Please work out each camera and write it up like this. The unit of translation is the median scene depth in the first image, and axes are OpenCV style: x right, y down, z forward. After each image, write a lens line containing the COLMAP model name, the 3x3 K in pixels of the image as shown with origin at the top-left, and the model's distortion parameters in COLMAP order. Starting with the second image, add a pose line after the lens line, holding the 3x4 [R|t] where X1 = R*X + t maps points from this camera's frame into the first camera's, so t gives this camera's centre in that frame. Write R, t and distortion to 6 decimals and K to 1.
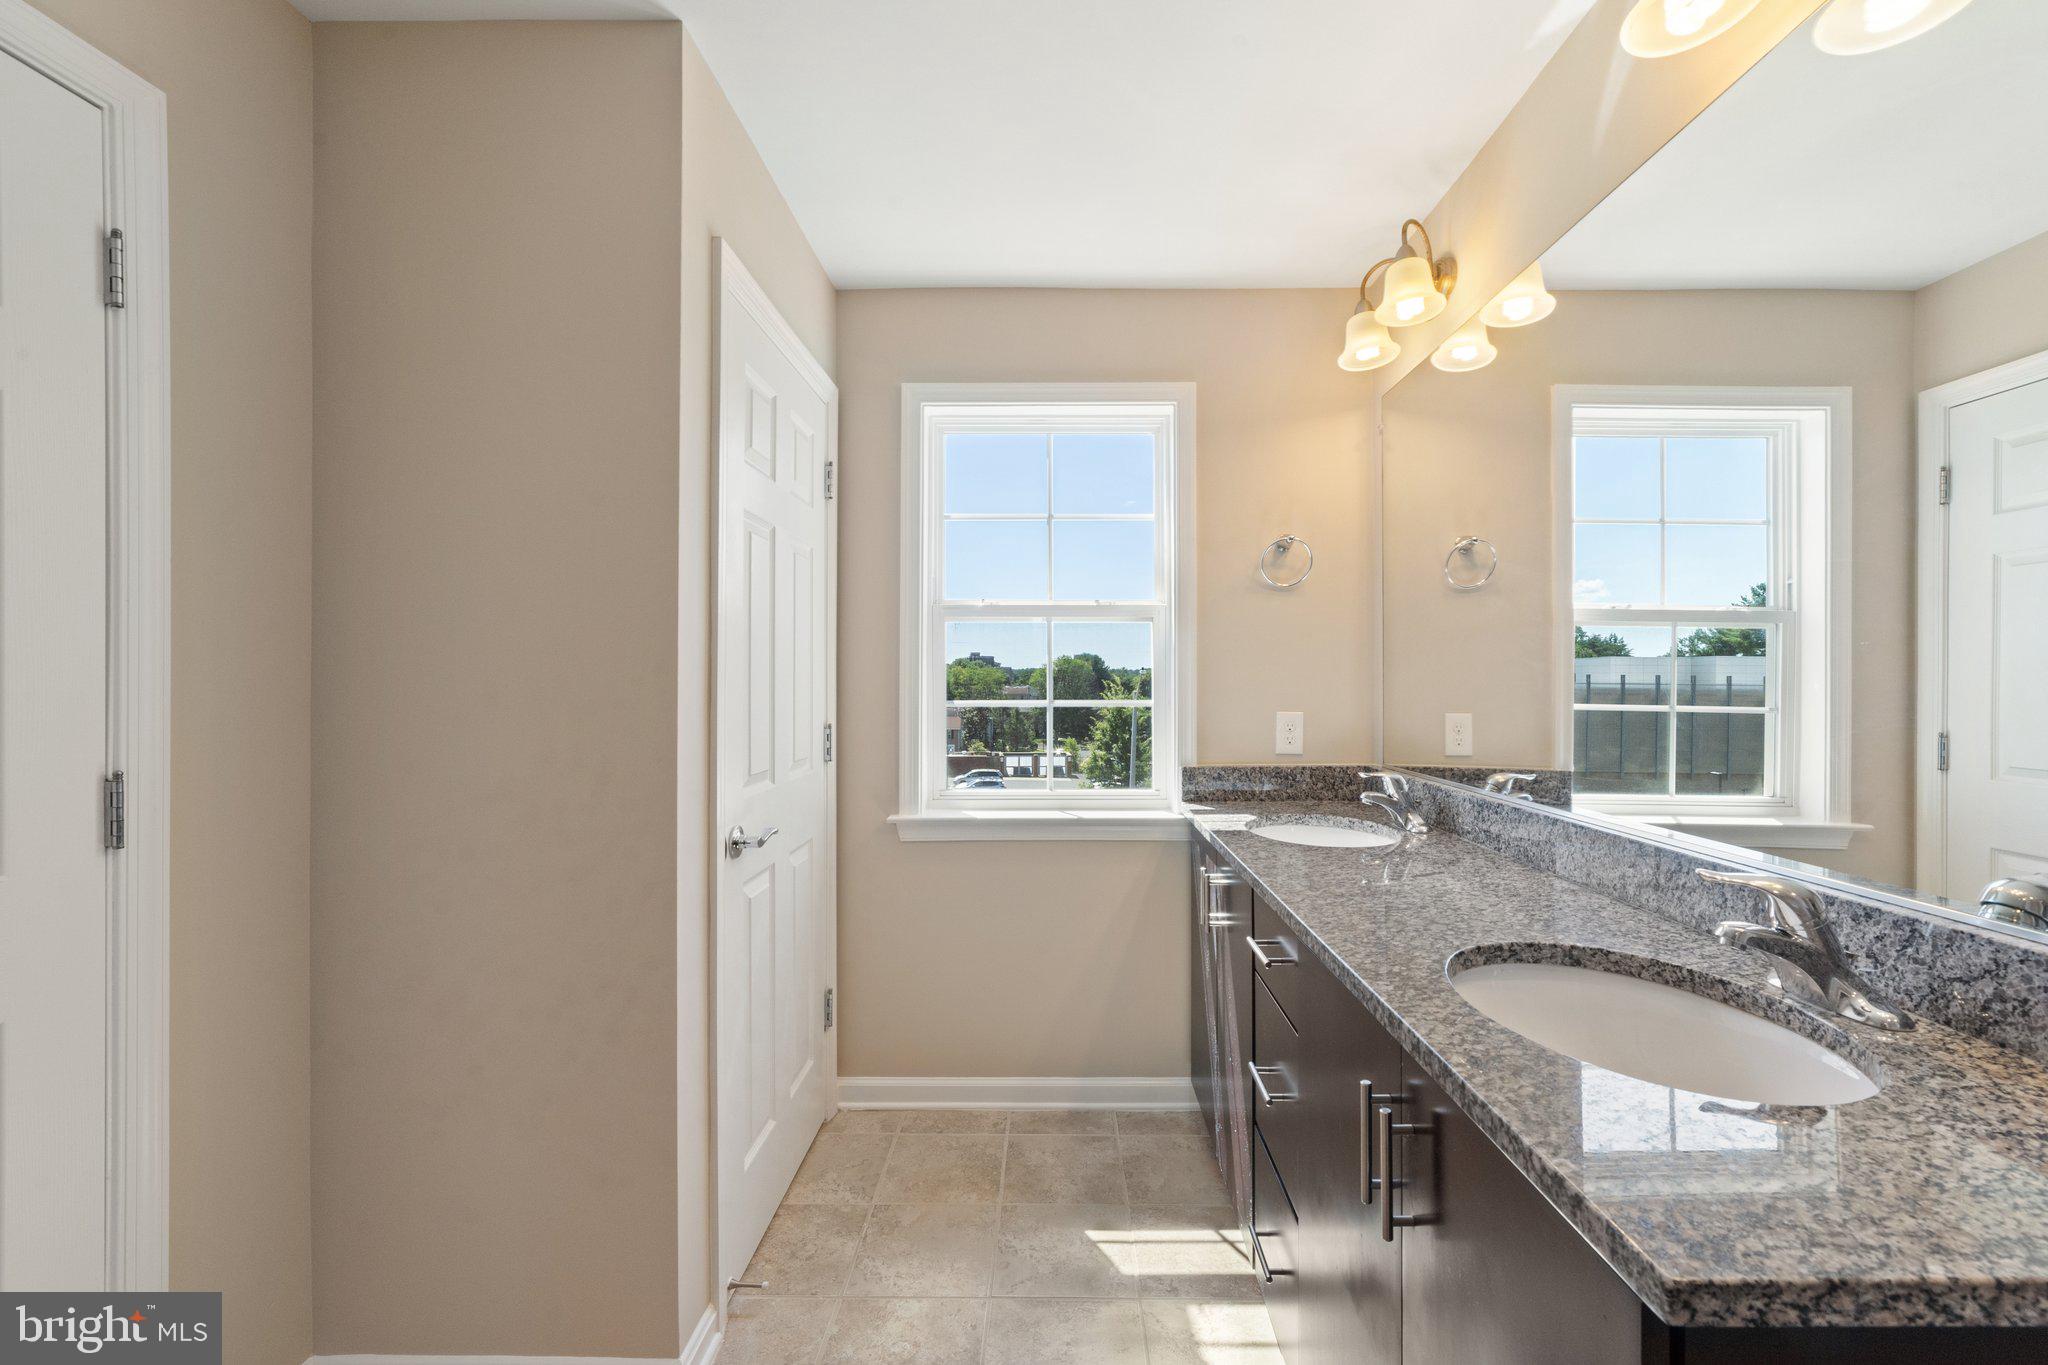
lens RADIAL K [[829.5, 0, 1062.7], [0, 829.5, 673.6], [0, 0, 1]] dist [0.000198, -0.000052]
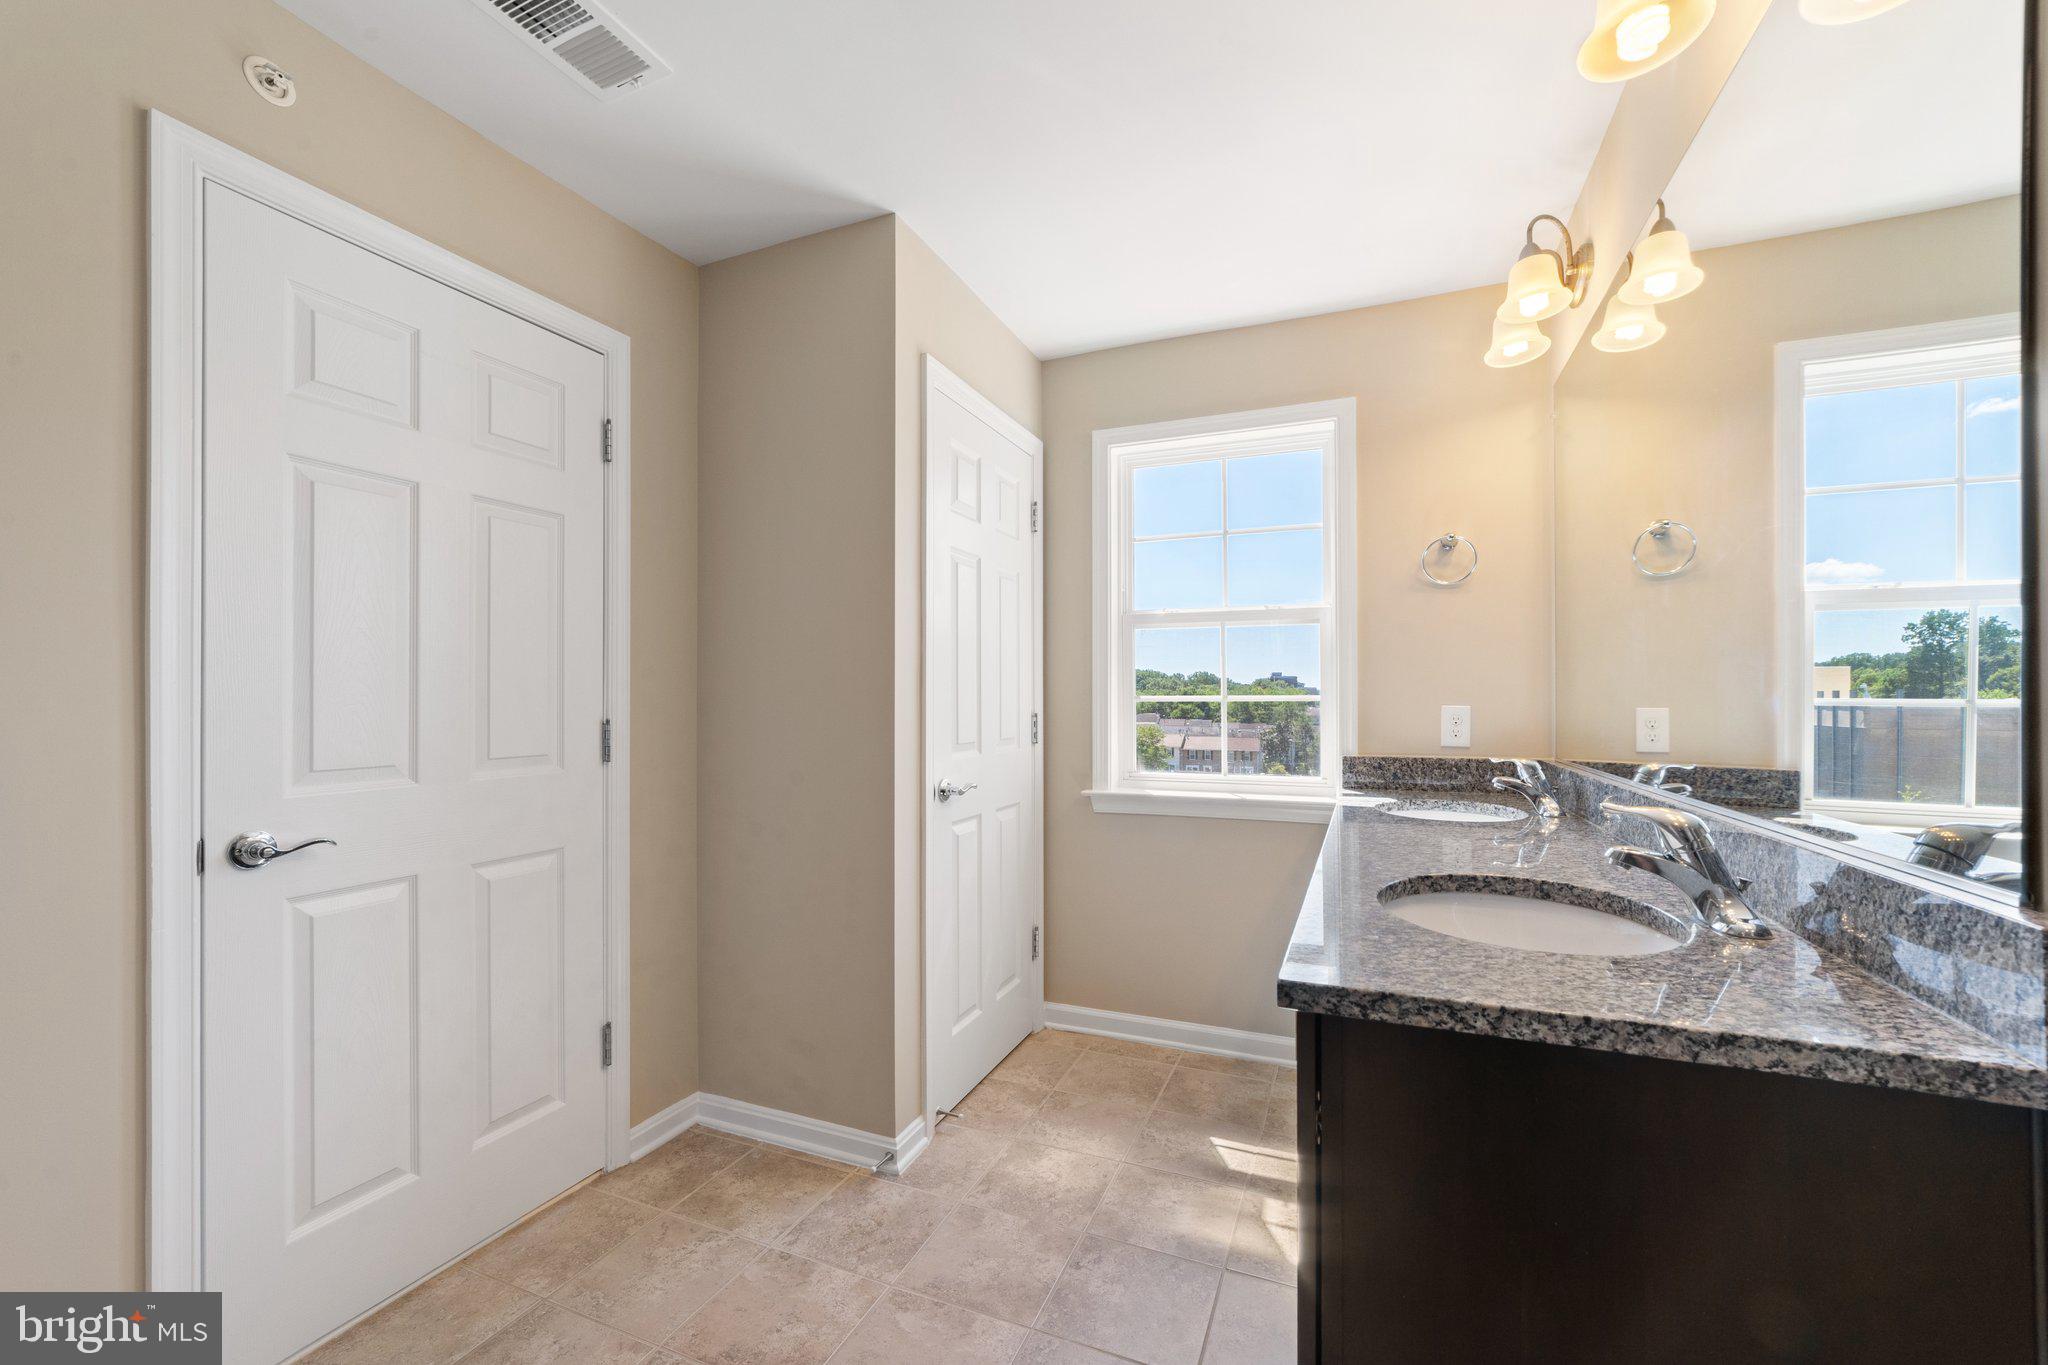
lens RADIAL K [[836.3, 0, 1043.3], [0, 836.3, 687.1], [0, 0, 1]] dist [-0.001951, 0.000009]
pose [[0.927153, -0.006424, -0.374628, 0.221354], [0.002870, 0.999945, -0.010045, 0.038549], [0.374672, 0.008238, 0.927121, -0.175094]]
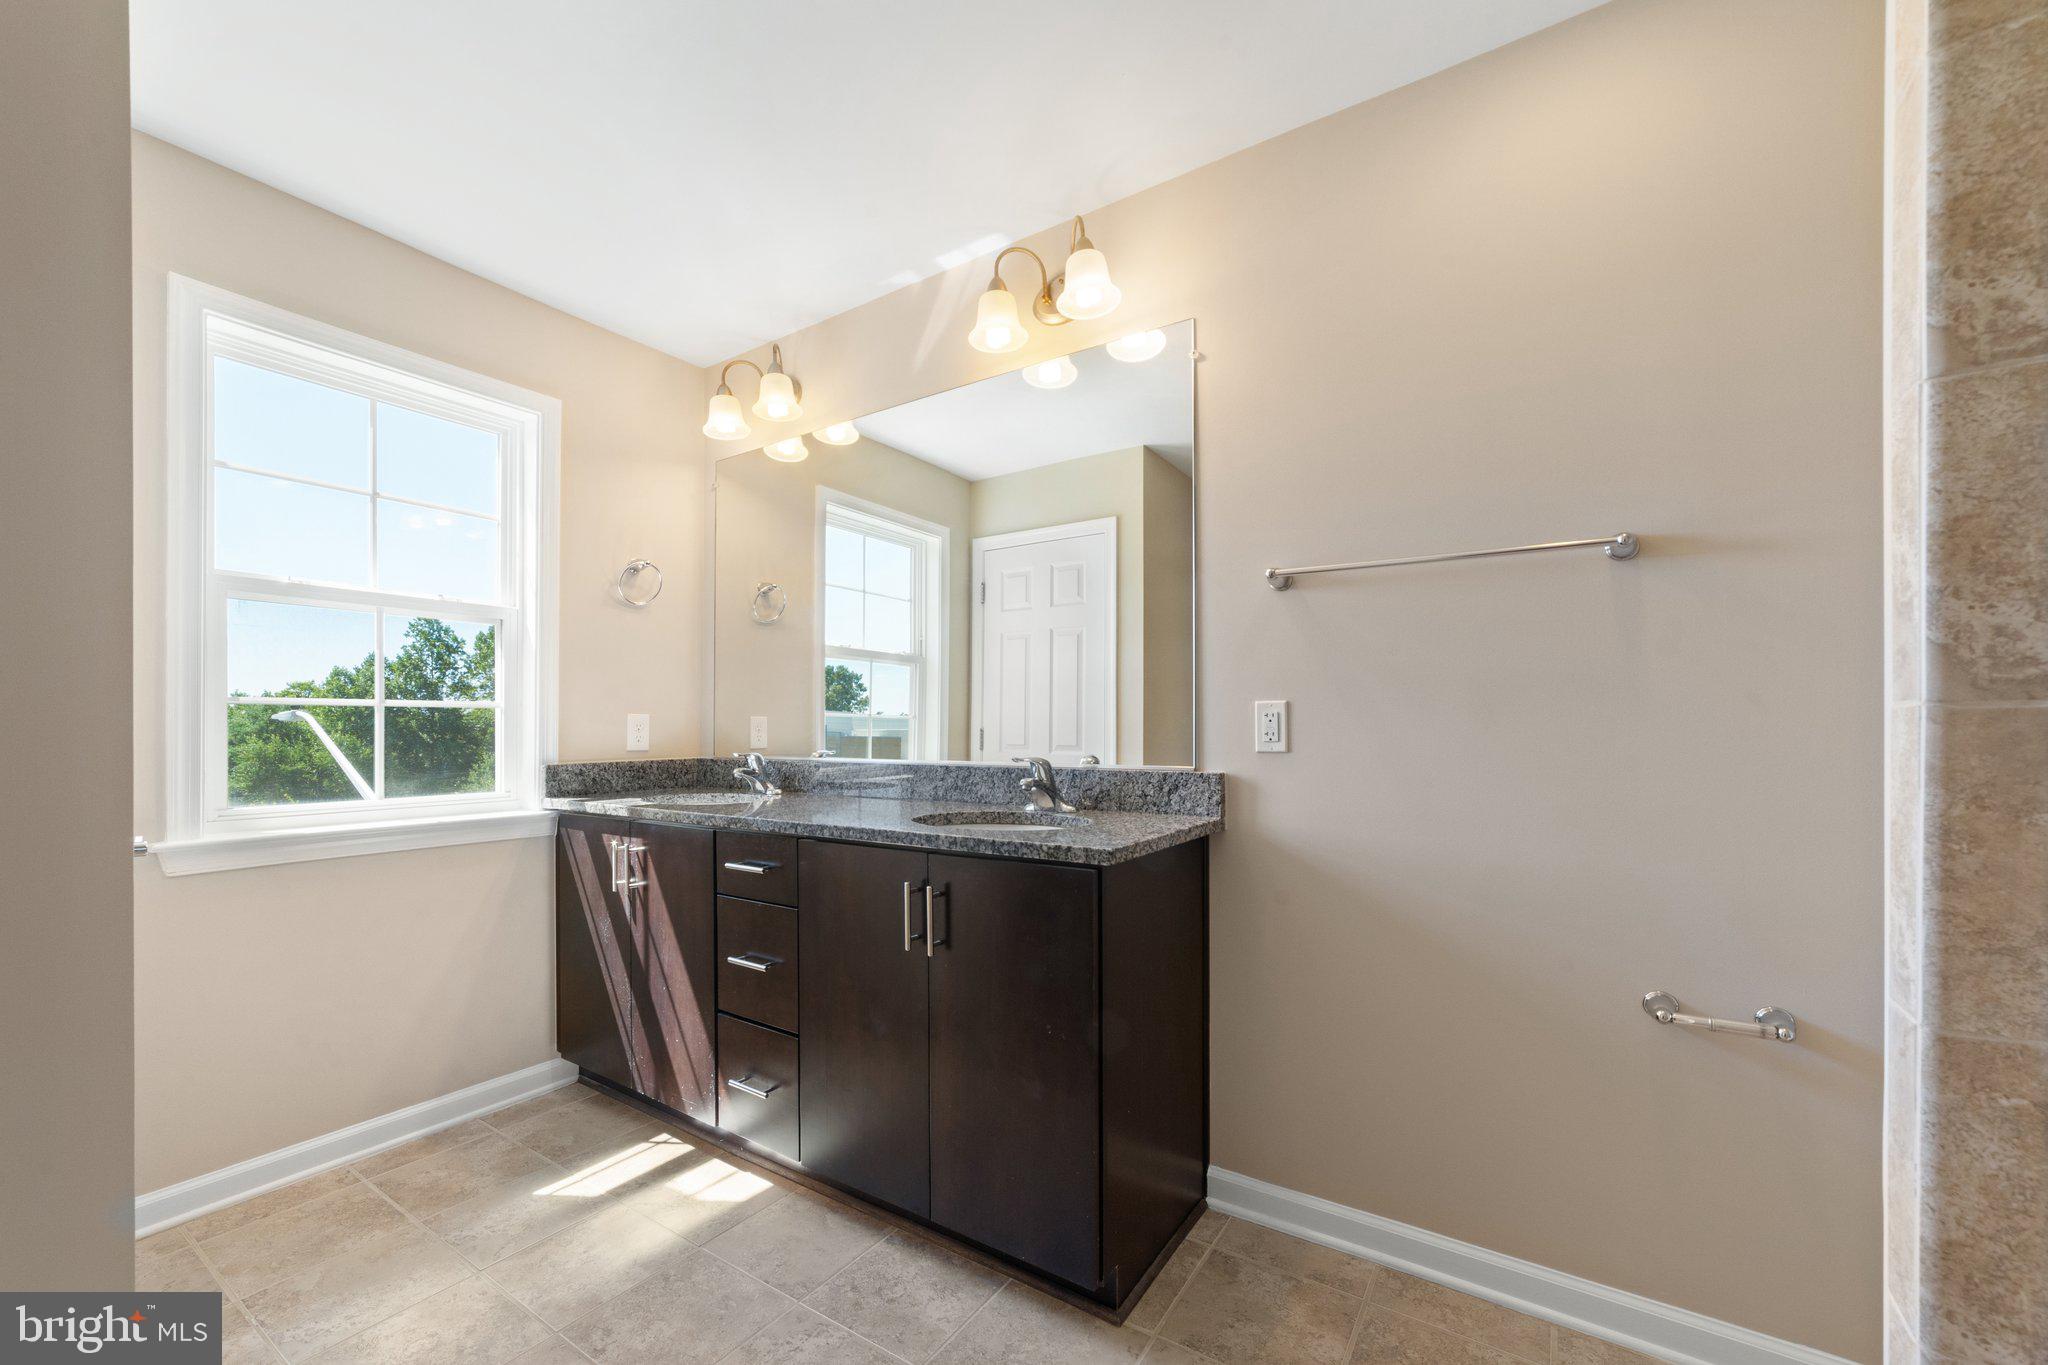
lens RADIAL K [[807.2, 0, 1012.0], [0, 807.2, 723.6], [0, 0, 1]] dist [-0.000406, -0.000088]
pose [[0.561405, 0.001391, 0.827540, -0.425843], [-0.000258, 0.999999, -0.001506, 0.072424], [-0.827541, 0.000632, 0.561405, -0.064459]]
